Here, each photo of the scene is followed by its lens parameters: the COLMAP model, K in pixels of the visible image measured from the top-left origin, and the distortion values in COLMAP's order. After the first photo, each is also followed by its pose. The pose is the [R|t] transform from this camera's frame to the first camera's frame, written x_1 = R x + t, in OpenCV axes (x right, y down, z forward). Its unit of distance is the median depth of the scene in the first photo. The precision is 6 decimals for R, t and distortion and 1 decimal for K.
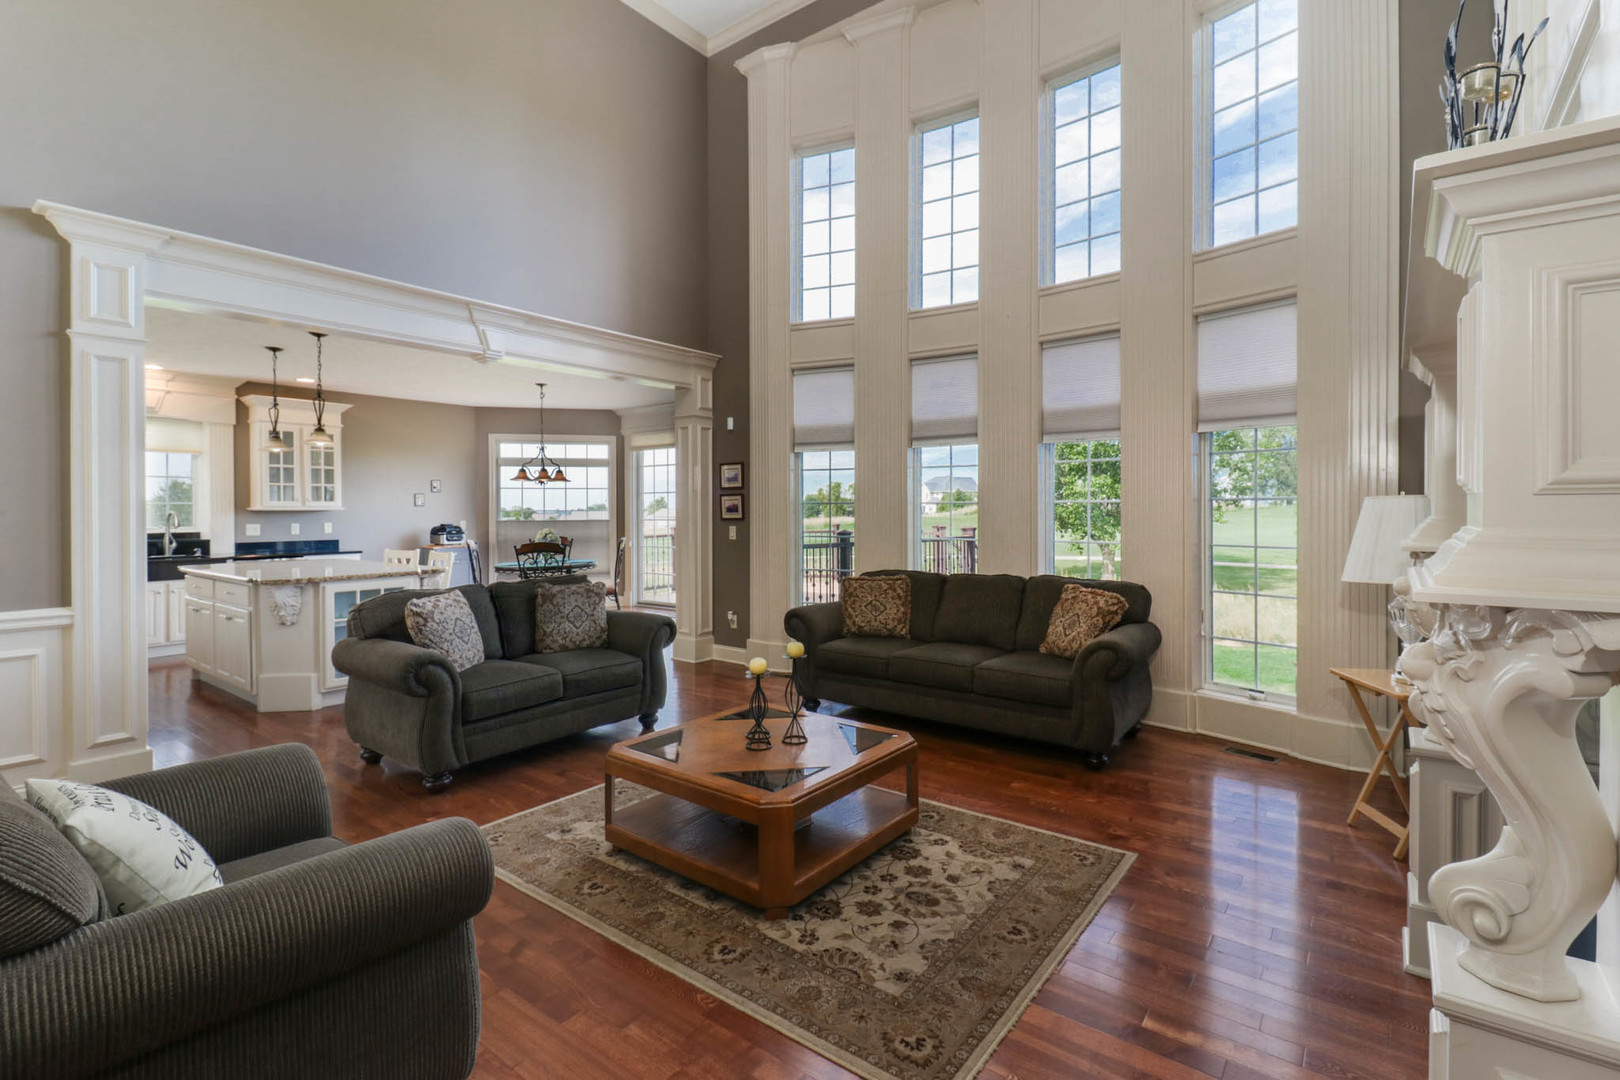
lens RADIAL K [[755.3, 0, 831.3], [0, 755.3, 514.8], [0, 0, 1]] dist [0.003442, -0.002247]
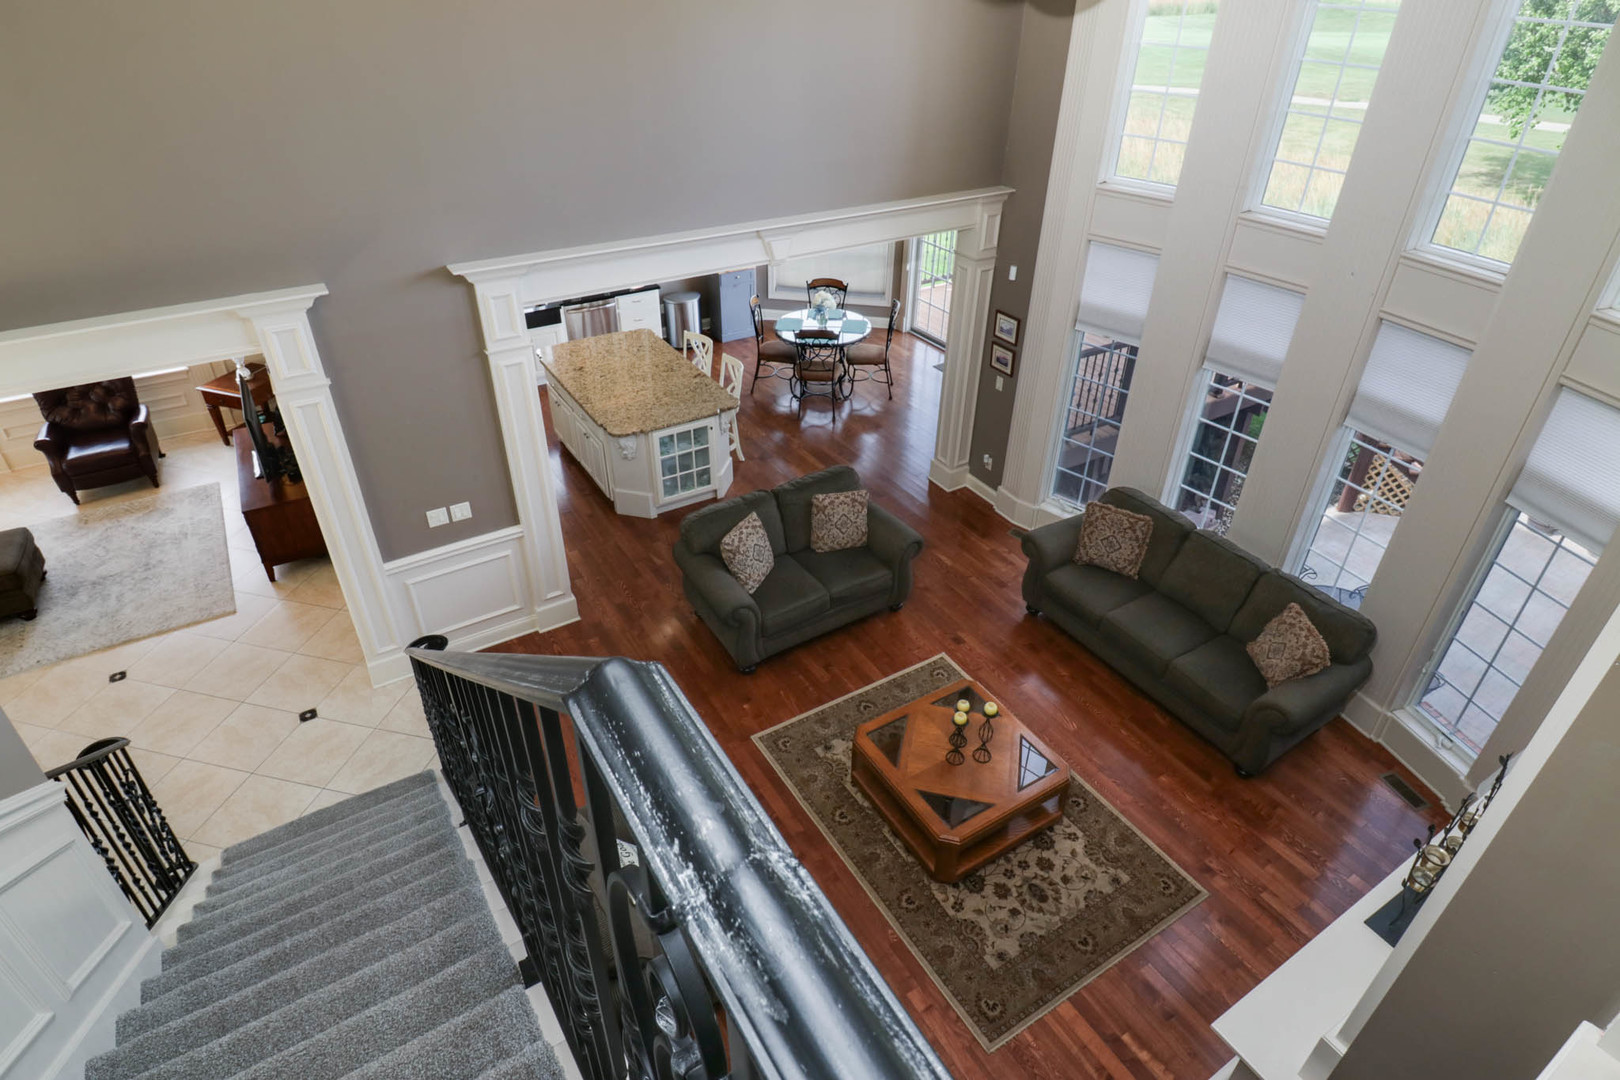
lens RADIAL K [[904.1, 0, 819.3], [0, 904.1, 528.9], [0, 0, 1]] dist [-0.009079, -0.002226]
pose [[0.933167, 0.217771, -0.285962, 0.059558], [-0.022975, 0.830084, 0.557165, -1.010947], [0.358707, -0.513358, 0.779610, -0.205669]]
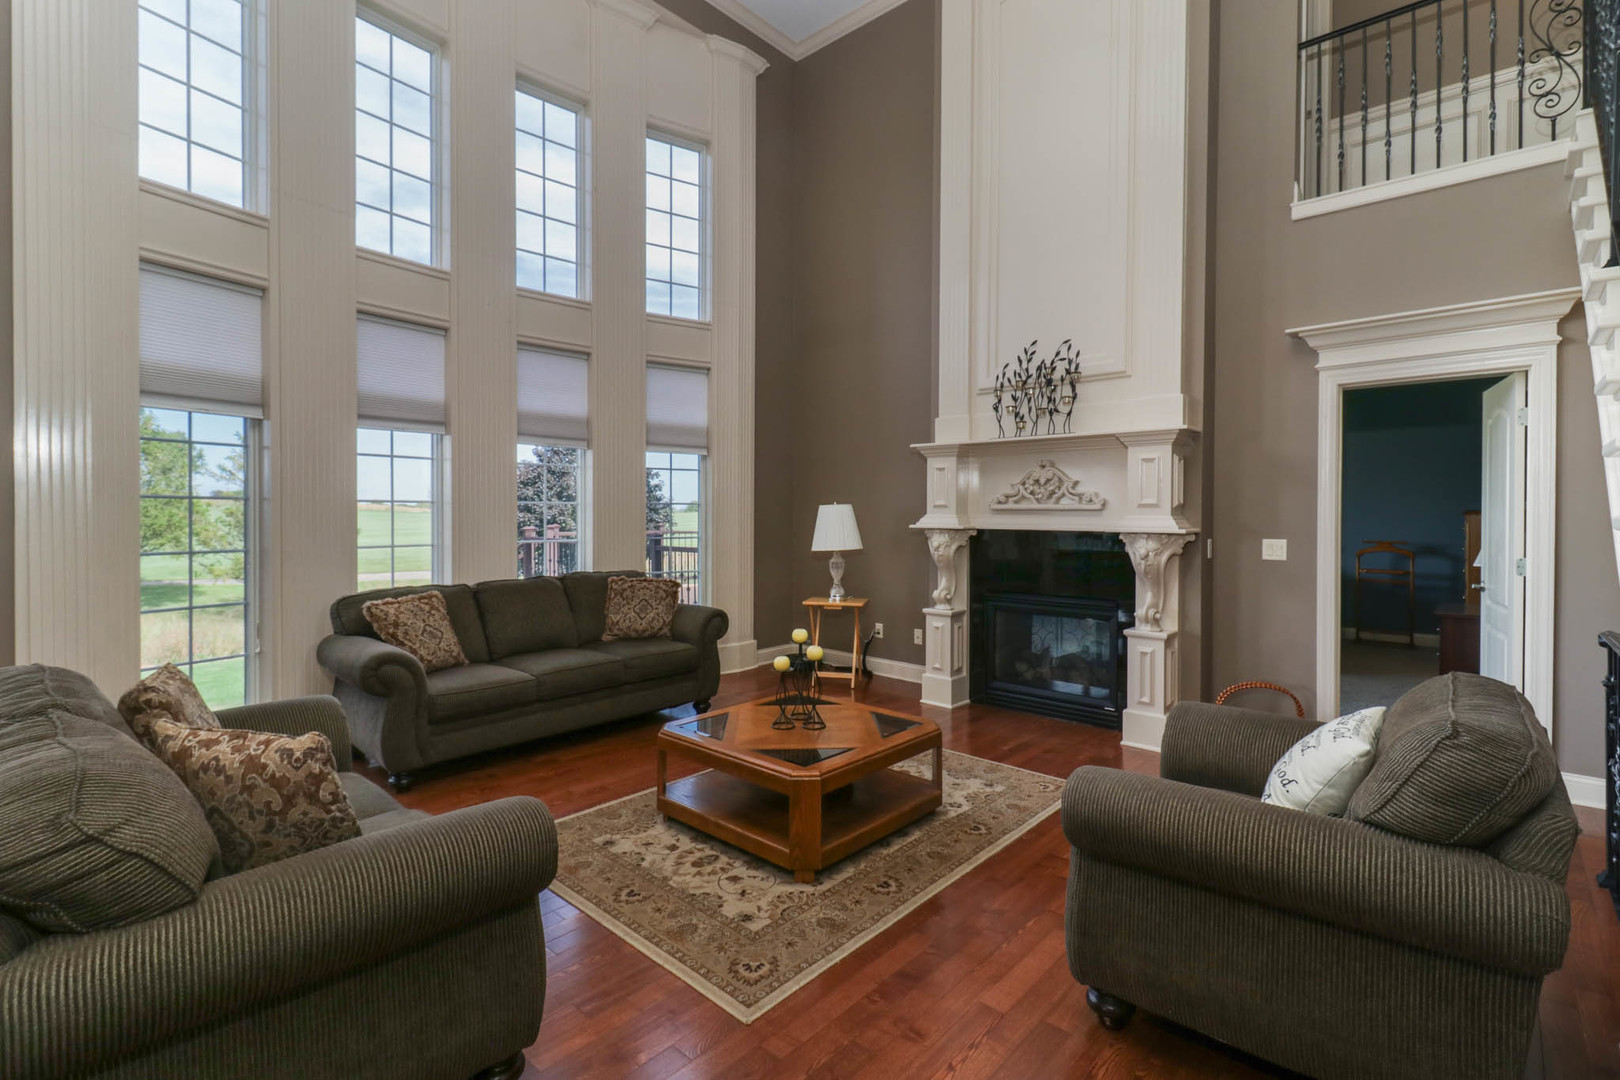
lens RADIAL K [[755.3, 0, 818.4], [0, 755.3, 535.4], [0, 0, 1]] dist [0.003442, -0.002247]
pose [[0.073606, -0.022006, 0.997045, -1.164566], [0.011106, 0.999713, 0.021245, 0.015239], [-0.997226, 0.009509, 0.073829, 0.914796]]
